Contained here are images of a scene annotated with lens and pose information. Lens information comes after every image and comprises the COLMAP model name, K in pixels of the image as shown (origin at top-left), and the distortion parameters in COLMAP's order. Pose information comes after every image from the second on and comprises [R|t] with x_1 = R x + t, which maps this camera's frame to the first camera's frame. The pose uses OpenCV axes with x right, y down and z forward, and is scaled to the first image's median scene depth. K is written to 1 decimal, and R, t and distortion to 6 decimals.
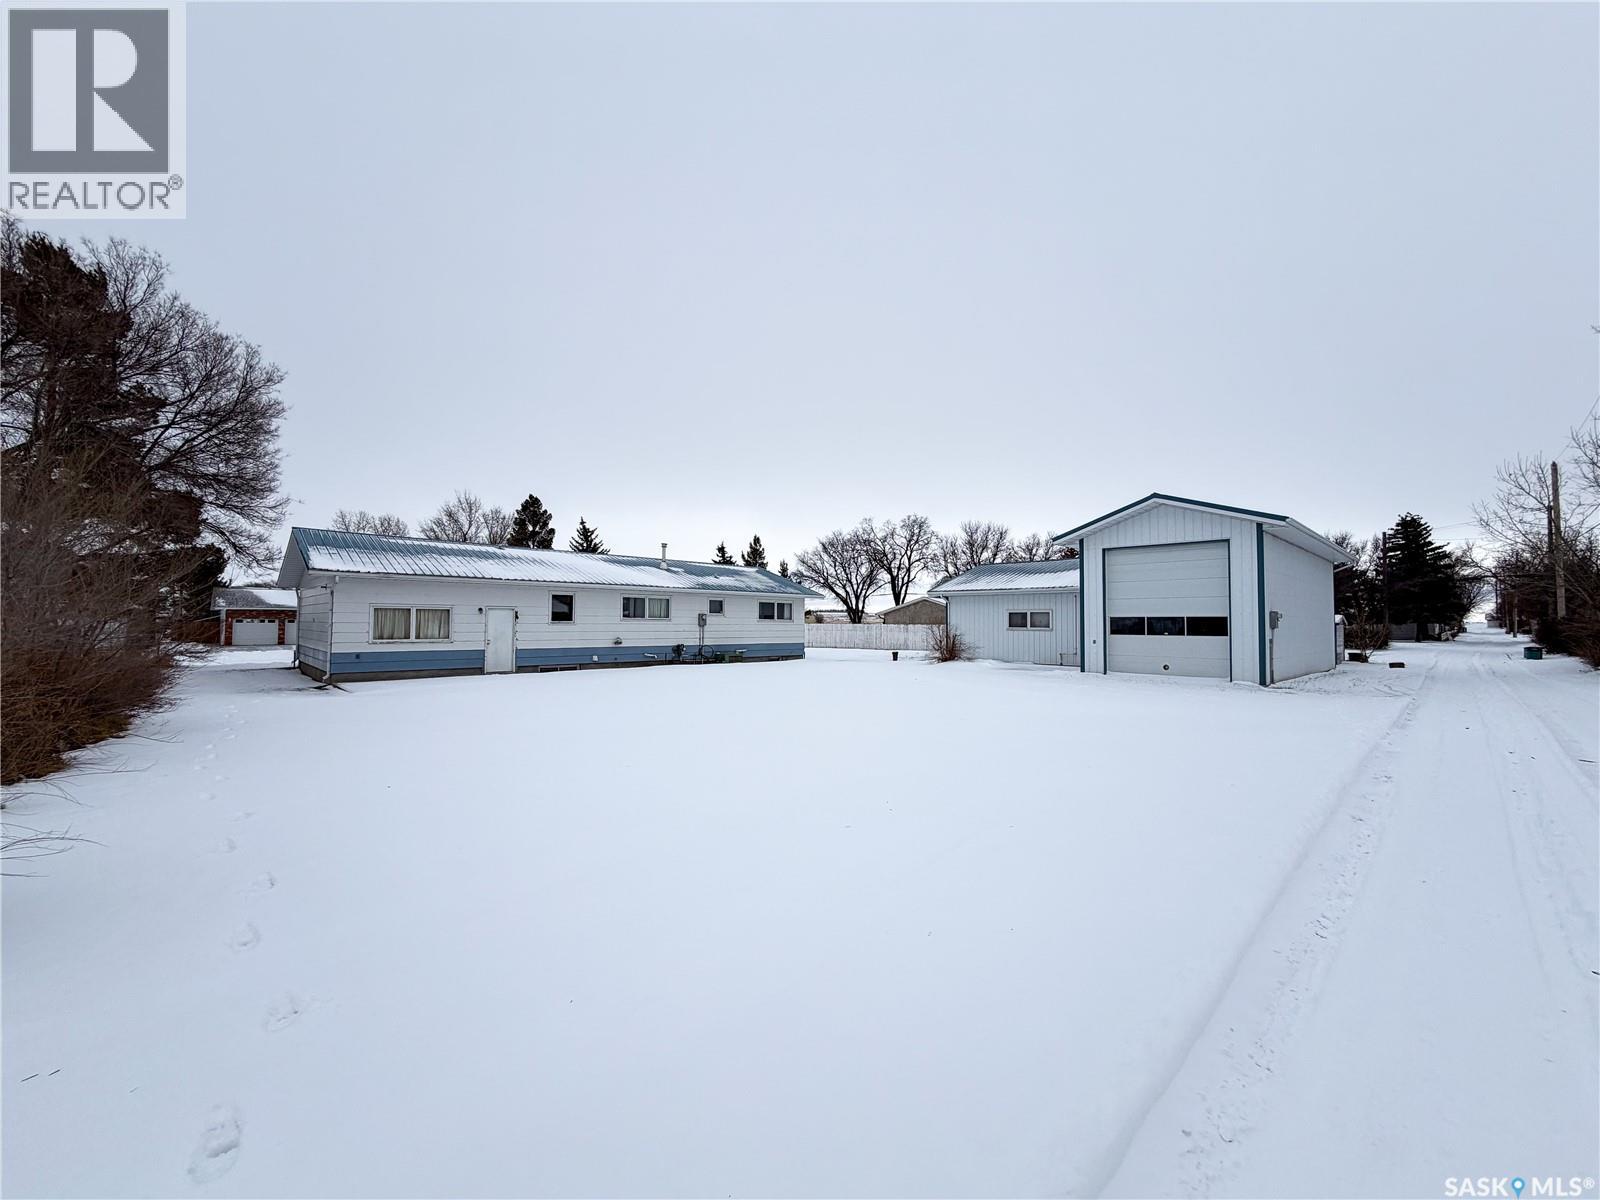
lens RADIAL K [[641.8, 0, 800.0], [0, 641.8, 600.0], [0, 0, 1]] dist [-0.002554, -0.000372]
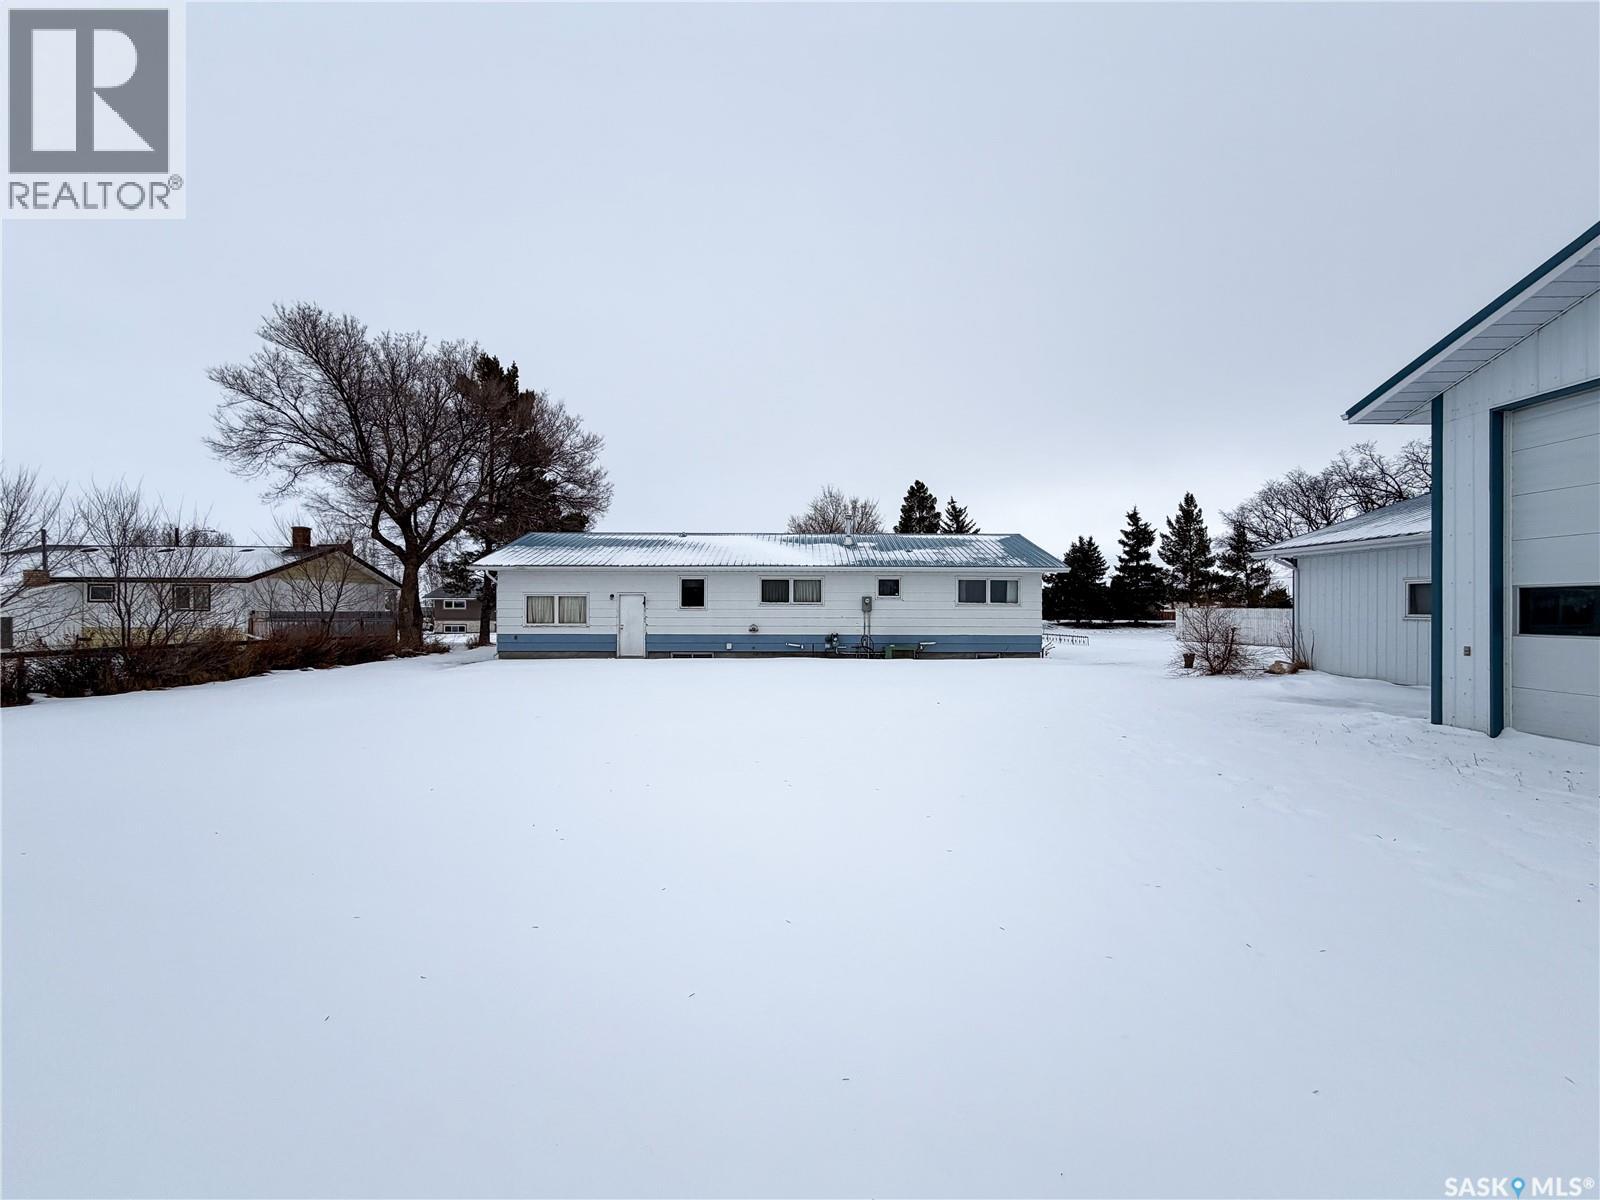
lens RADIAL K [[641.8, 0, 800.0], [0, 641.8, 600.0], [0, 0, 1]] dist [-0.002554, -0.000372]
pose [[0.726151, -0.012104, -0.687428, 0.385623], [0.028130, 0.999531, 0.012116, 0.014974], [0.686959, -0.028135, 0.726151, 0.387952]]
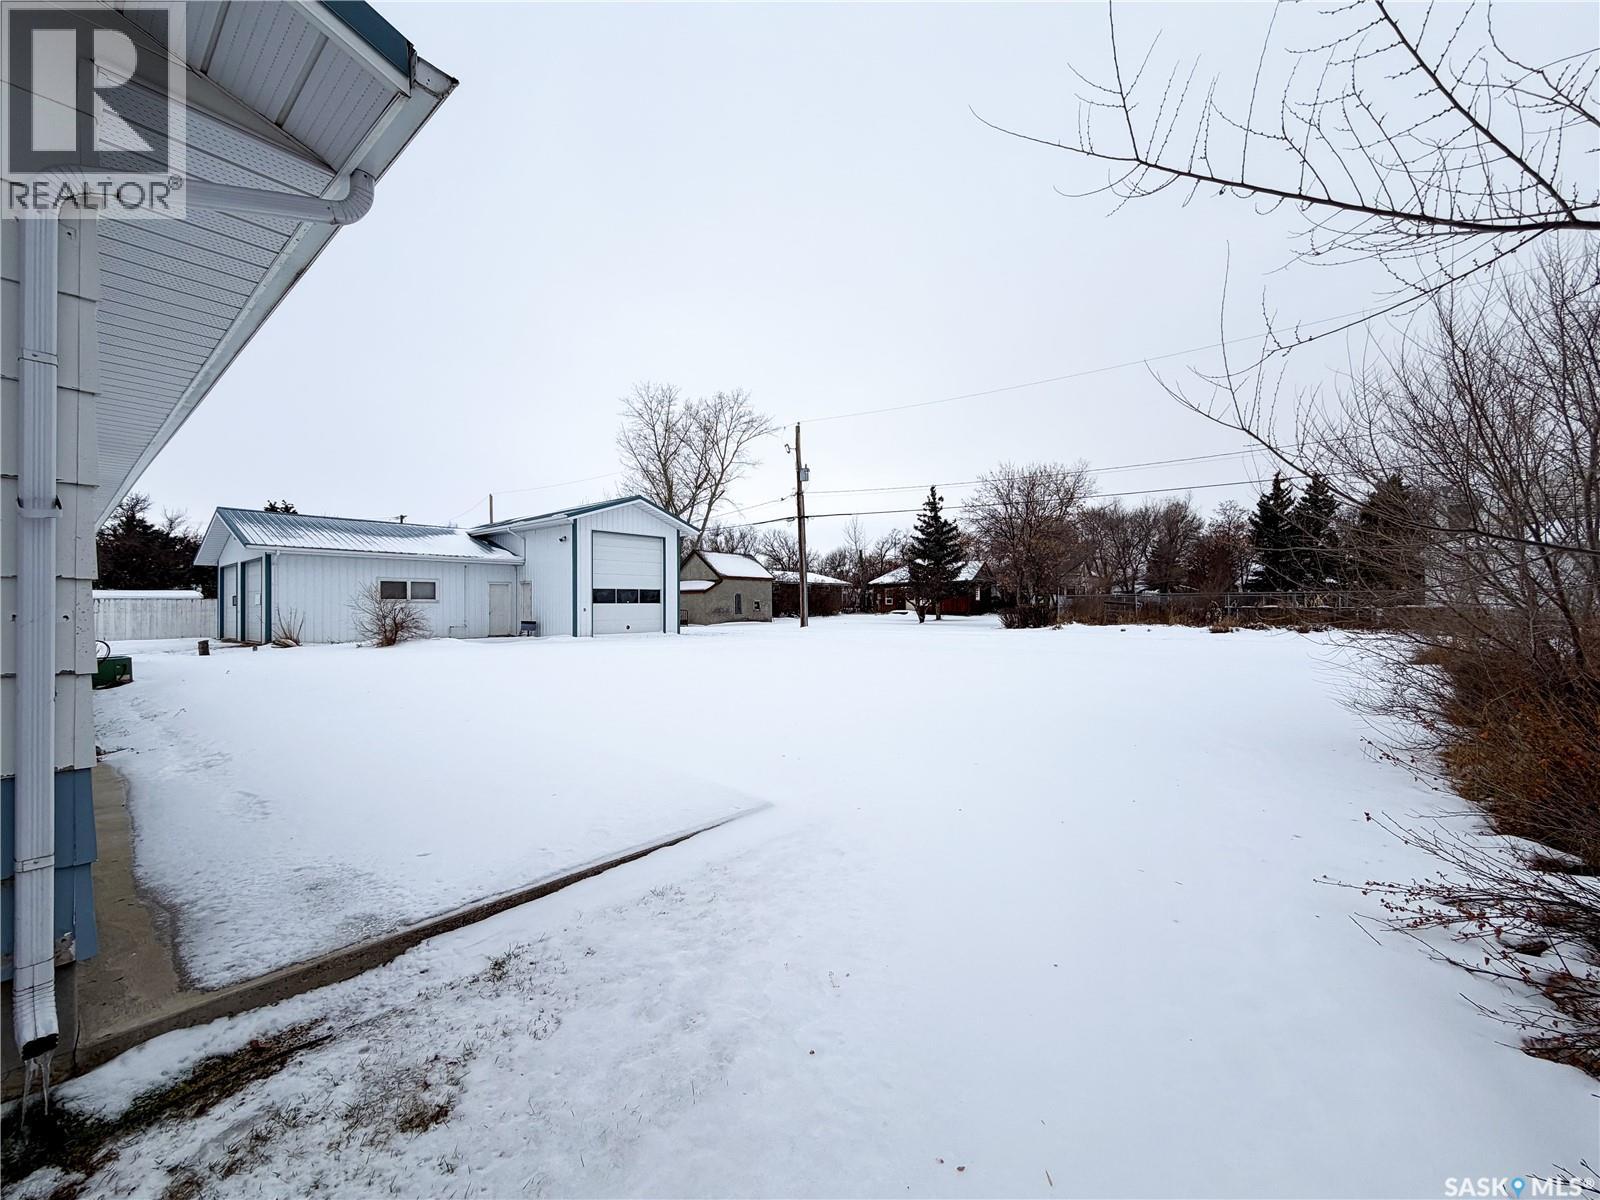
lens RADIAL K [[635.9, 0, 800.0], [0, 635.9, 600.0], [0, 0, 1]] dist [-0.000424, 0.000062]
pose [[-0.118715, -0.002732, 0.992925, -0.643839], [-0.034559, 0.999402, -0.001382, 0.031767], [-0.992327, -0.034479, -0.118738, 0.671979]]
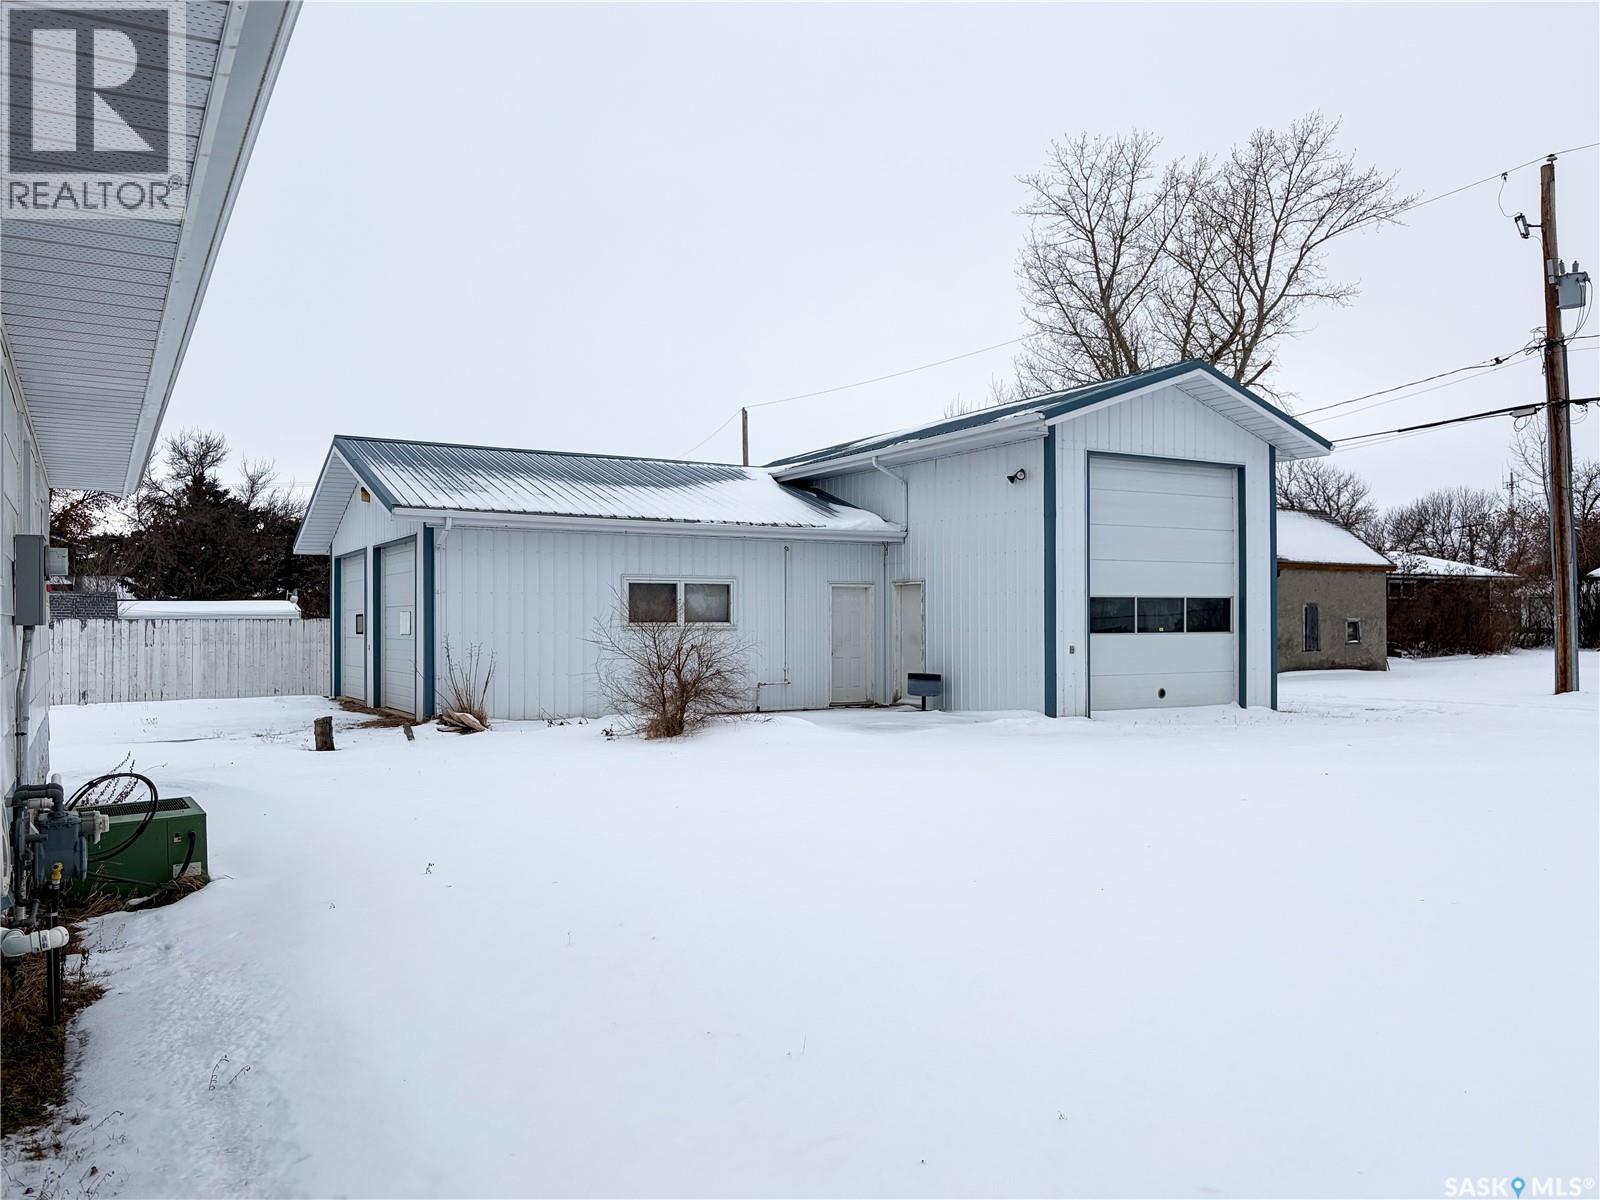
lens RADIAL K [[1220.4, 0, 807.0], [0, 1220.4, 596.7], [0, 0, 1]] dist [0.006754, 0.002573]
pose [[0.227320, 0.007588, 0.973791, -0.393955], [-0.032481, 0.999472, -0.000206, 0.029538], [-0.973278, -0.031583, 0.227446, 0.882093]]
